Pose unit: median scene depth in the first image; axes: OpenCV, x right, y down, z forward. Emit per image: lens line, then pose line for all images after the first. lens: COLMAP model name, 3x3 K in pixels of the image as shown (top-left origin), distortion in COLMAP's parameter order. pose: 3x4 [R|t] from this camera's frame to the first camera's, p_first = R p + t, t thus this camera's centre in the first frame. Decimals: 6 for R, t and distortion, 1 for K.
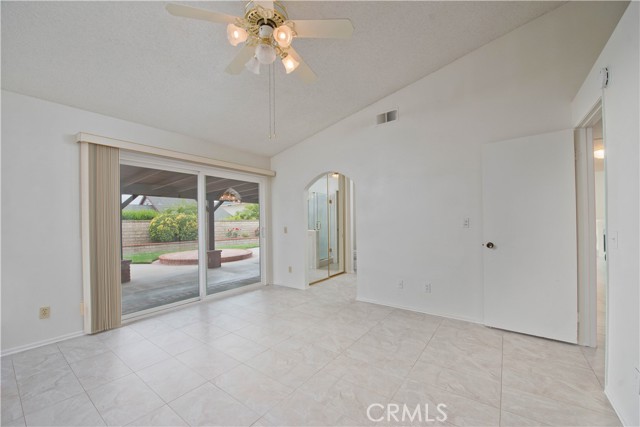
lens RADIAL K [[253.4, 0, 324.1], [0, 253.4, 220.8], [0, 0, 1]] dist [-0.012526, -0.004196]
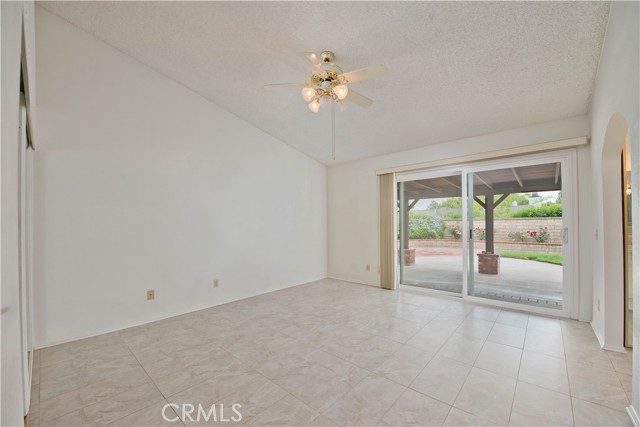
lens RADIAL K [[253.4, 0, 324.1], [0, 253.4, 220.8], [0, 0, 1]] dist [-0.012526, -0.004196]
pose [[-0.101254, 0.004183, -0.994852, 0.816696], [0.013408, 0.999906, 0.002840, -0.006288], [0.994770, -0.013051, -0.101301, 0.792782]]
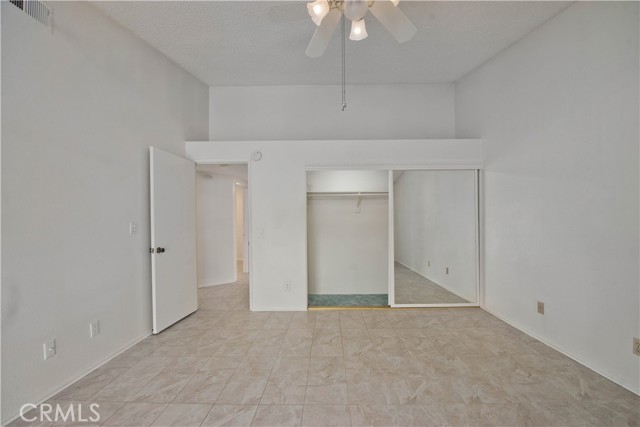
lens RADIAL K [[253.4, 0, 324.1], [0, 253.4, 220.8], [0, 0, 1]] dist [-0.012526, -0.004196]
pose [[-0.573140, 0.024141, 0.819102, -0.561591], [0.014126, 0.999709, -0.019580, 0.009550], [-0.819336, 0.000349, -0.573314, 1.077353]]
